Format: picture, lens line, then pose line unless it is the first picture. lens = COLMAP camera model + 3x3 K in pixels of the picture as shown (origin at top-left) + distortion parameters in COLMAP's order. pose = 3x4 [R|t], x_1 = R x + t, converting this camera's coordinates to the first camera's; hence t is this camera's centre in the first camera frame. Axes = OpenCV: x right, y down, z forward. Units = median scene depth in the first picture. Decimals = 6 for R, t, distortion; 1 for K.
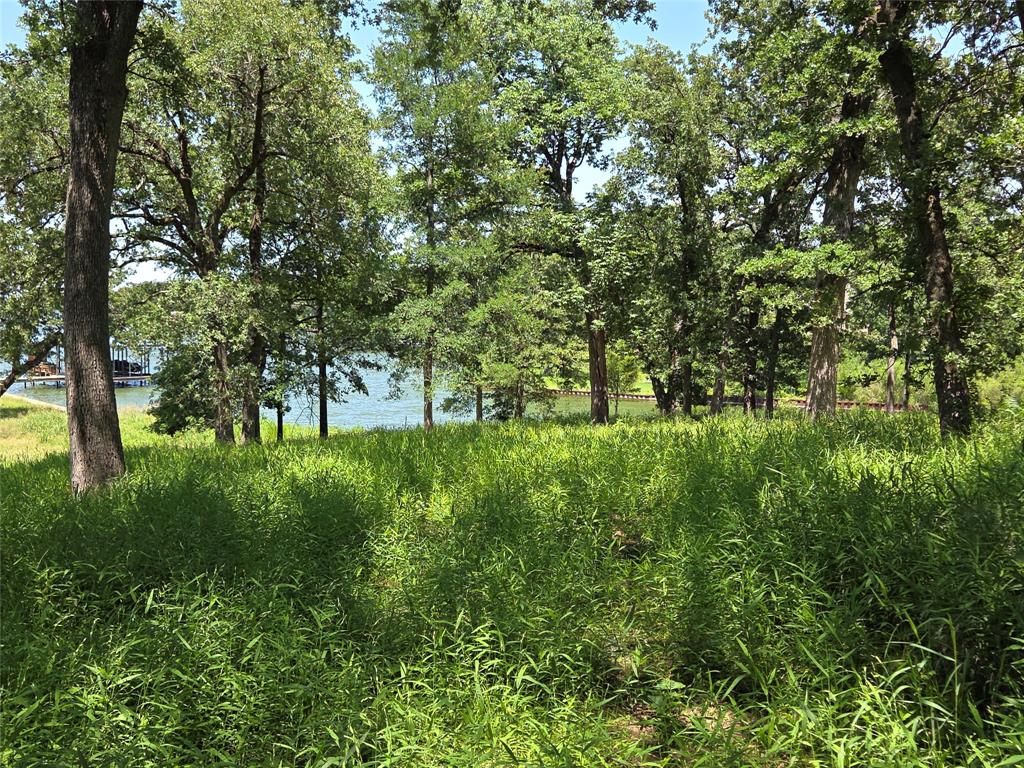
lens RADIAL K [[1102.8, 0, 512.0], [0, 1102.8, 390.1], [0, 0, 1]] dist [0.076694, 0.000000]
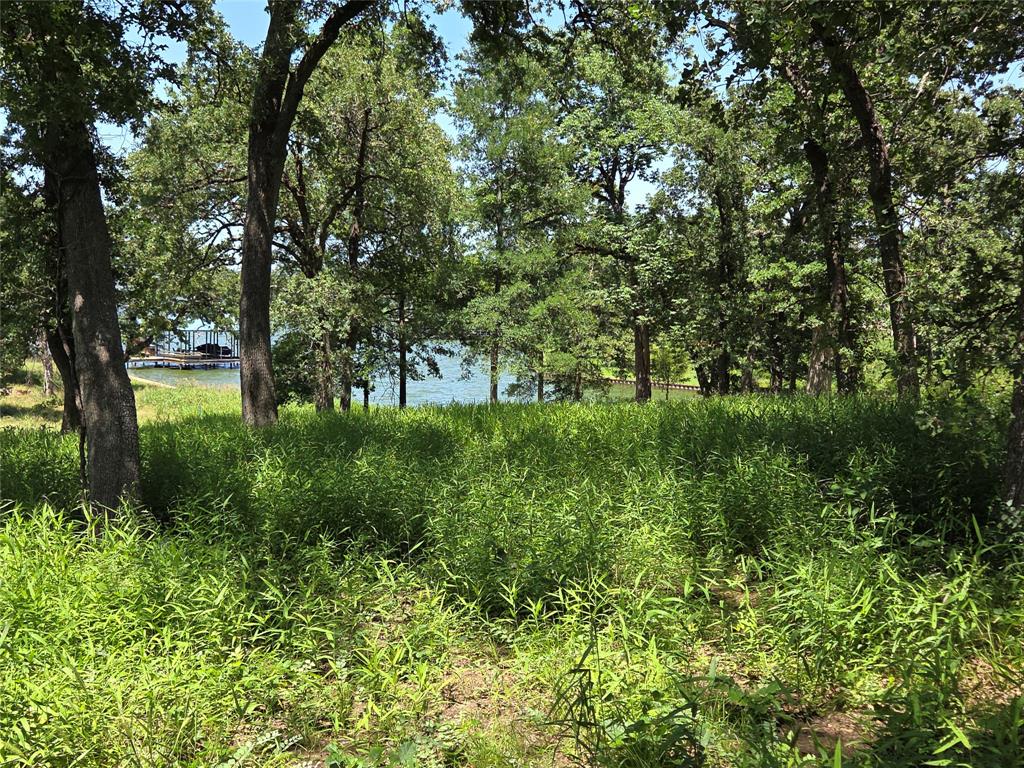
lens RADIAL K [[1102.8, 0, 507.9], [0, 1102.8, 382.4], [0, 0, 1]] dist [0.076694, 0.000000]
pose [[0.997727, 0.021198, -0.063961, 0.013127], [-0.021093, 0.999775, 0.002311, 0.005990], [0.063996, -0.000957, 0.997950, -0.162862]]
